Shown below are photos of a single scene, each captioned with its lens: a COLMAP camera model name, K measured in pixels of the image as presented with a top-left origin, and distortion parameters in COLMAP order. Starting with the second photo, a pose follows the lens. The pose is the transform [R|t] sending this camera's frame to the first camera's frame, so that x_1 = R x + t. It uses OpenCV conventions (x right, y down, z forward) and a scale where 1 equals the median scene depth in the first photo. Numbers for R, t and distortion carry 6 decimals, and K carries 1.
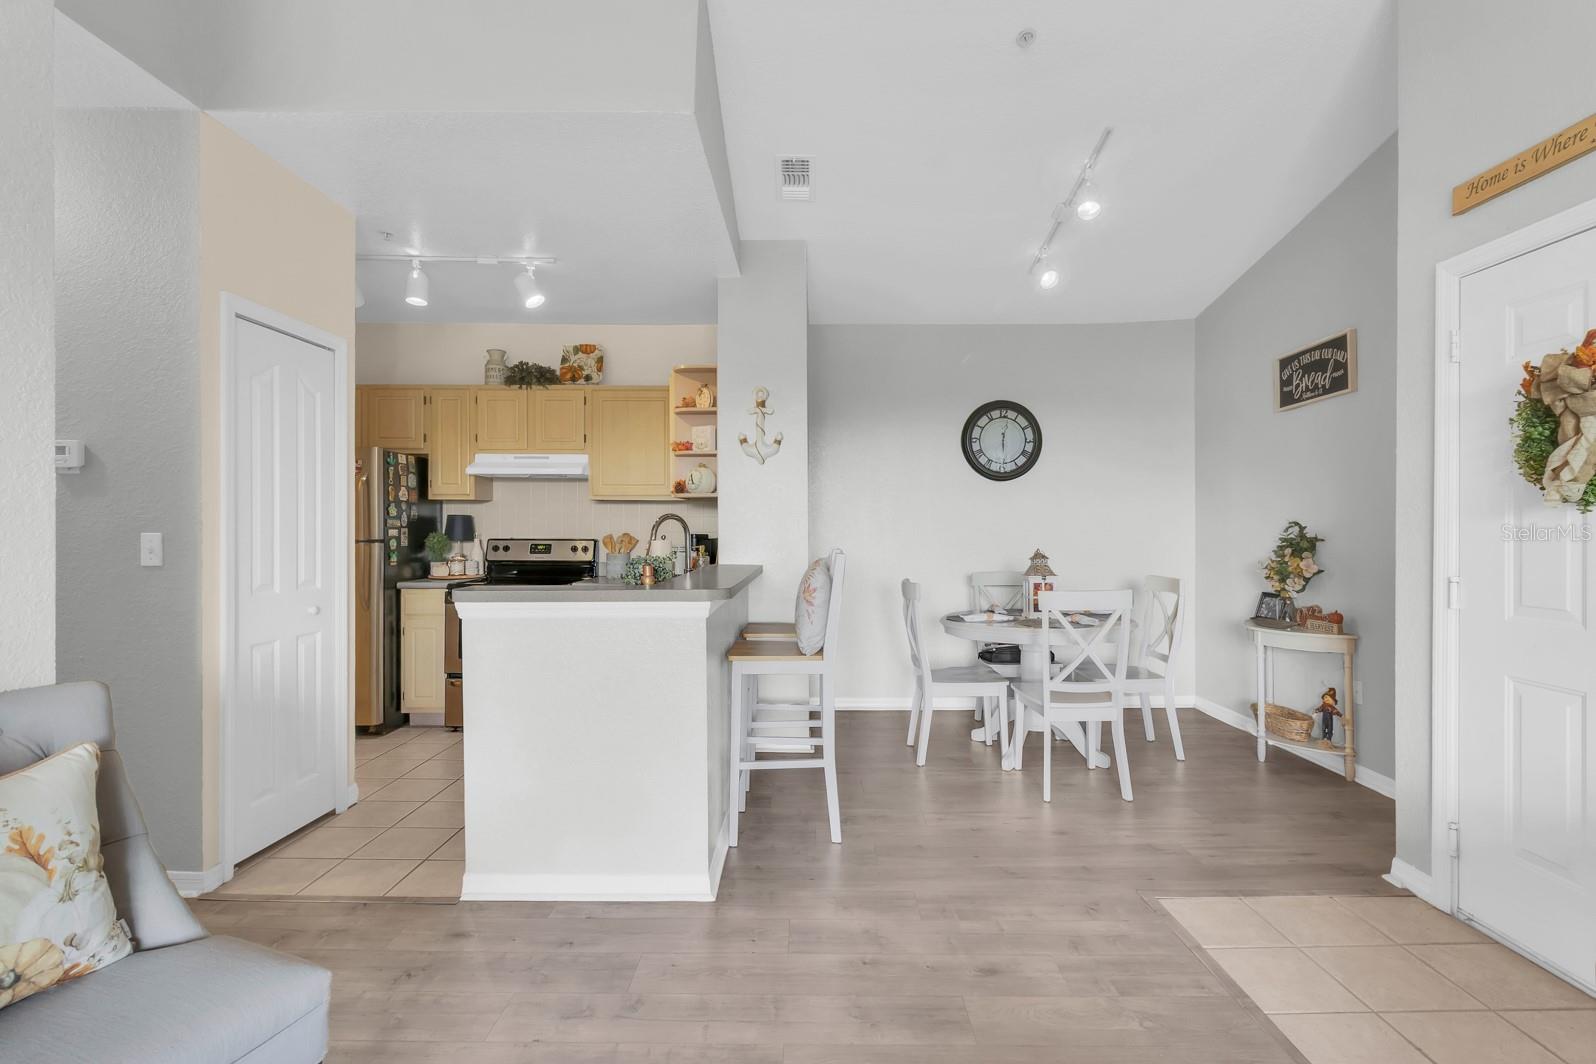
lens RADIAL K [[746.0, 0, 804.9], [0, 746.0, 535.9], [0, 0, 1]] dist [-0.006138, 0.002429]
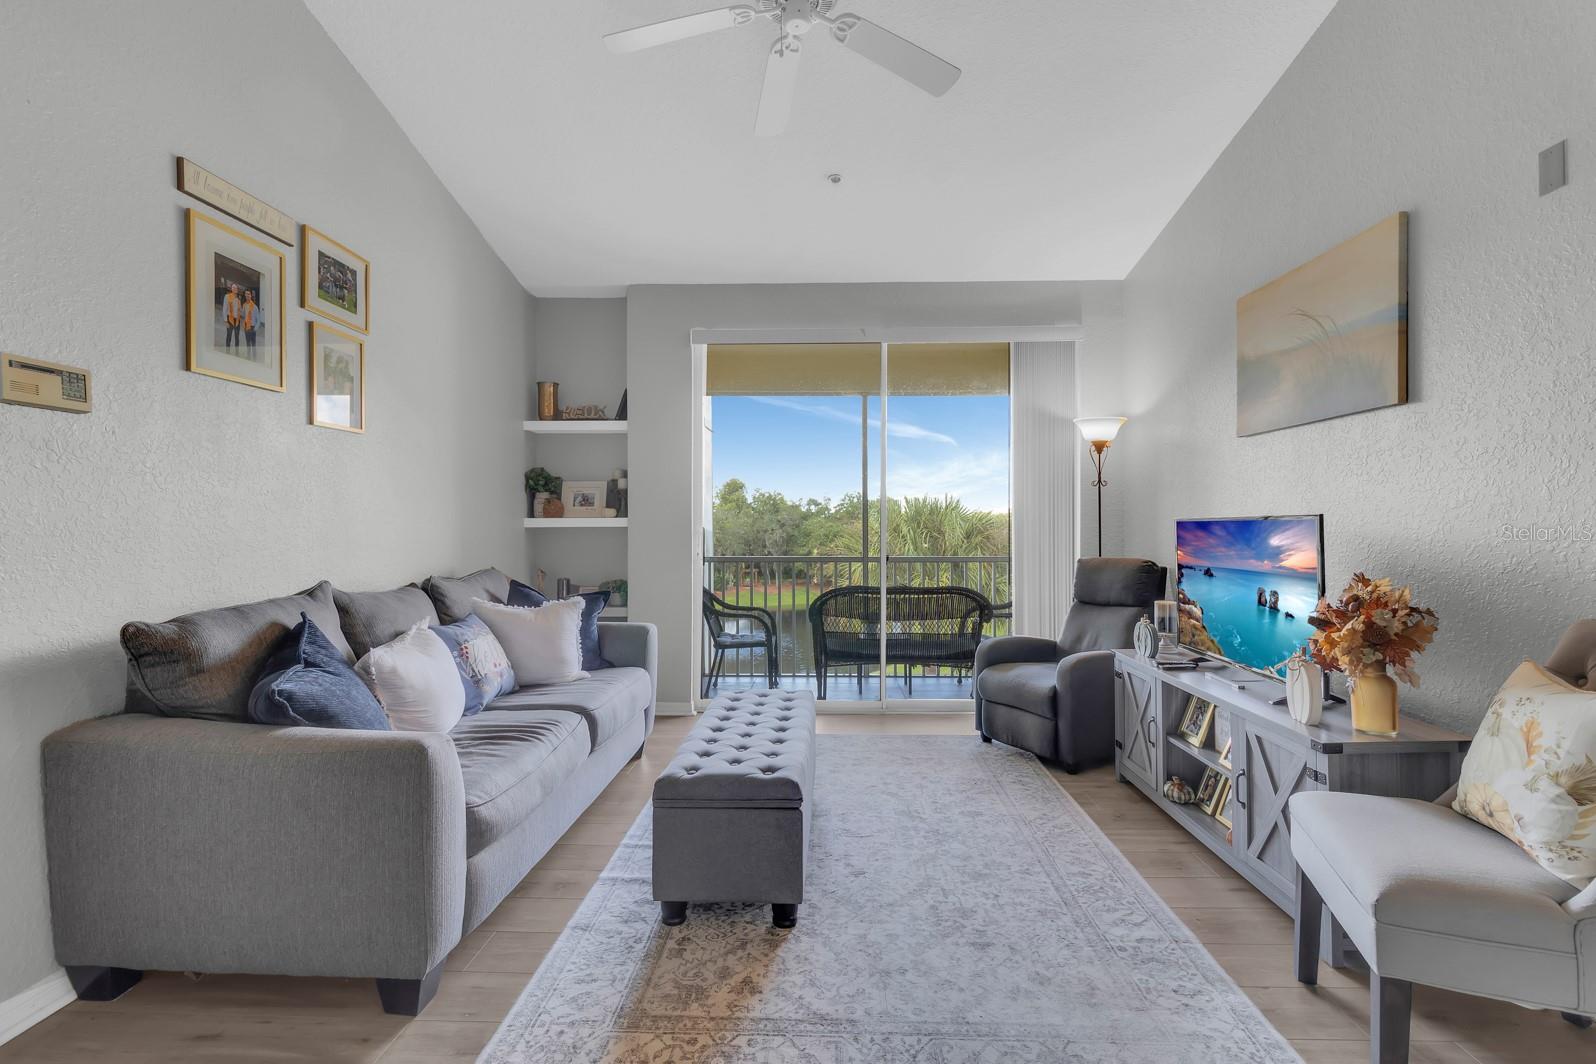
lens RADIAL K [[746.0, 0, 803.9], [0, 746.0, 524.4], [0, 0, 1]] dist [-0.006138, 0.002429]
pose [[-0.999699, 0.000664, 0.024510, 0.100238], [0.000834, 0.999976, 0.006926, 0.026498], [-0.024505, 0.006944, -0.999676, 1.326969]]
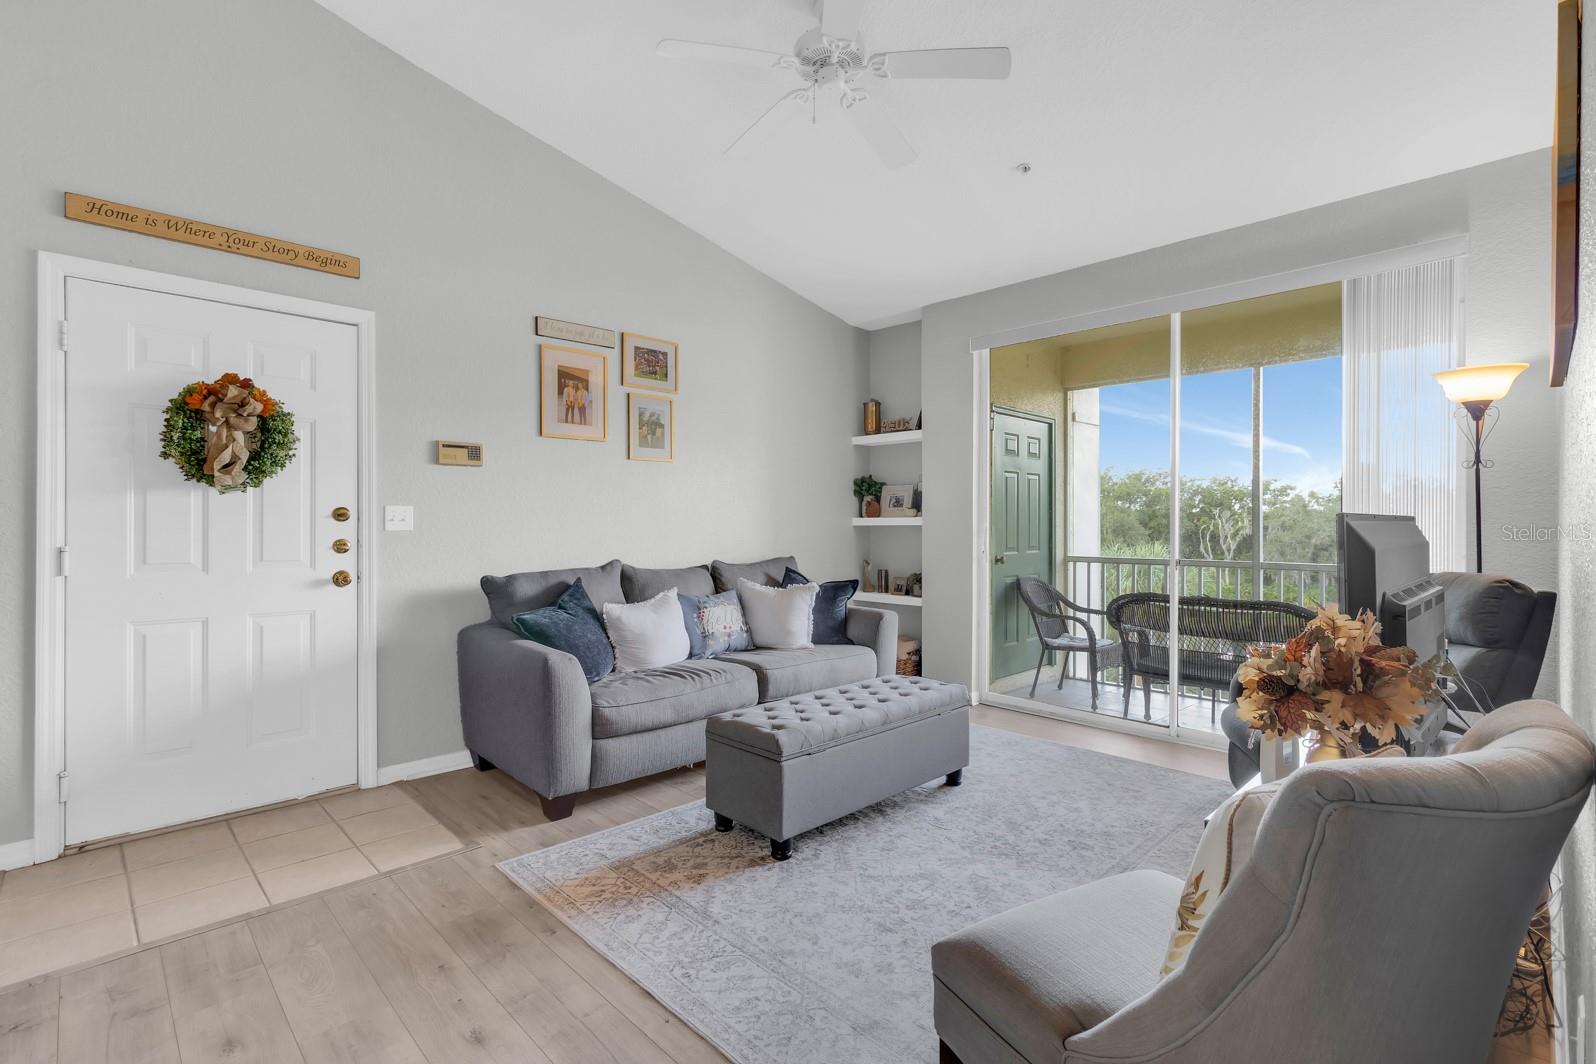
lens RADIAL K [[746.0, 0, 800.8], [0, 746.0, 522.8], [0, 0, 1]] dist [-0.006138, 0.002429]
pose [[-0.699490, -0.000263, 0.714642, -0.766654], [0.005710, 0.999966, 0.005956, 0.023451], [-0.714620, 0.008247, -0.699465, 1.136415]]
